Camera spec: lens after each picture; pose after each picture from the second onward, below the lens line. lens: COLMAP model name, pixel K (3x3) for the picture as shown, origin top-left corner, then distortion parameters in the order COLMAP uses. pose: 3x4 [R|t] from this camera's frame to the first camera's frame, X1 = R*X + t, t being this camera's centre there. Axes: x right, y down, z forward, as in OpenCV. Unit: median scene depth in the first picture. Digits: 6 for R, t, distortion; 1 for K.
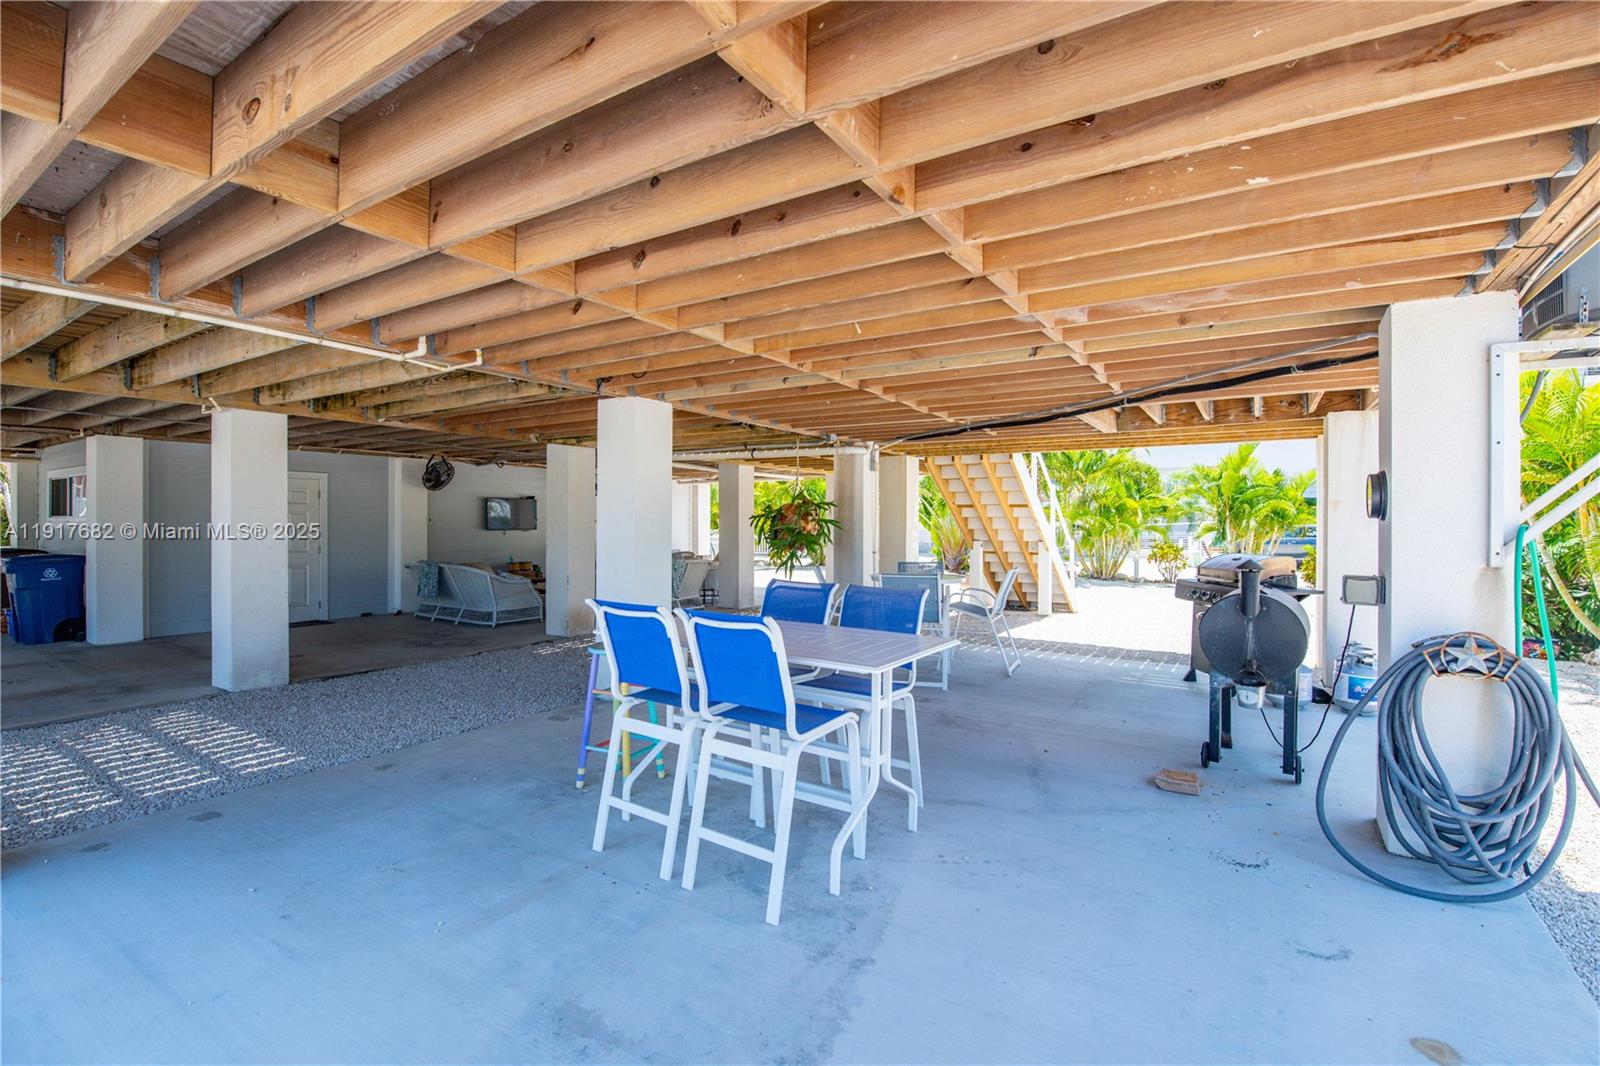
lens RADIAL K [[701.9, 0, 796.6], [0, 701.9, 516.7], [0, 0, 1]] dist [-0.001064, -0.011535]
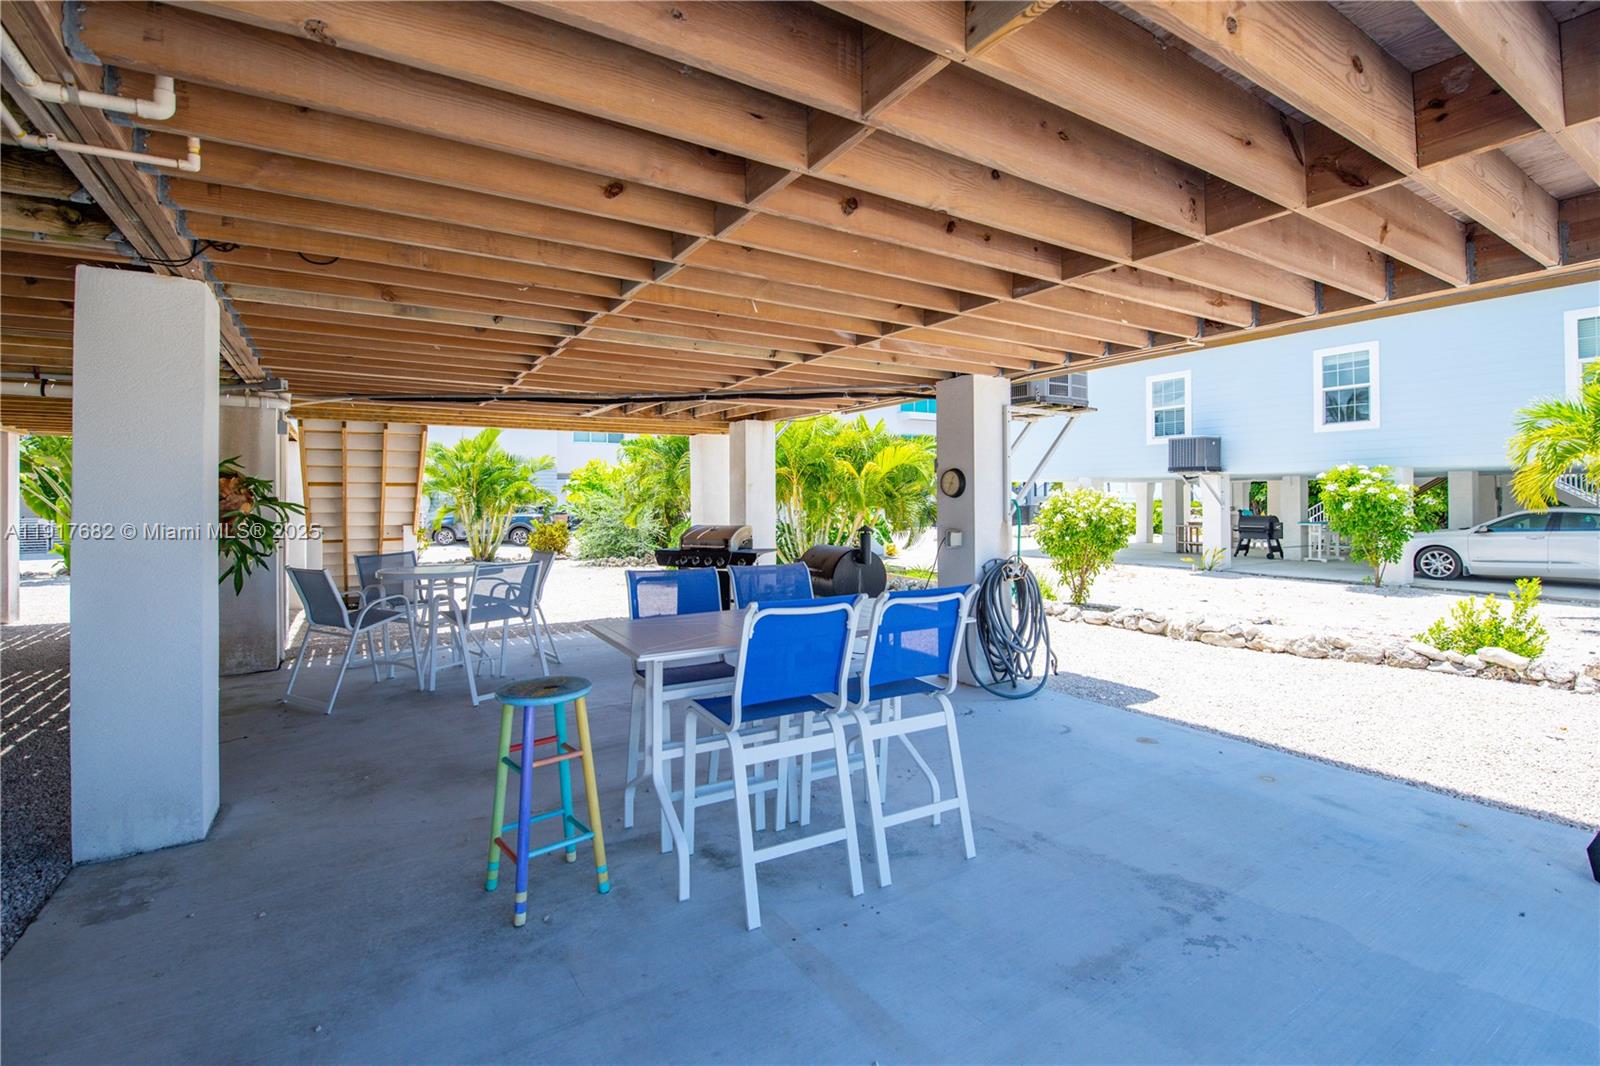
lens RADIAL K [[719.3, 0, 798.7], [0, 719.3, 496.4], [0, 0, 1]] dist [-0.000031, -0.012179]
pose [[0.435406, -0.002397, 0.900231, -1.066637], [0.003083, 0.999995, 0.001172, -0.002440], [-0.900229, 0.002265, 0.435411, 0.663220]]
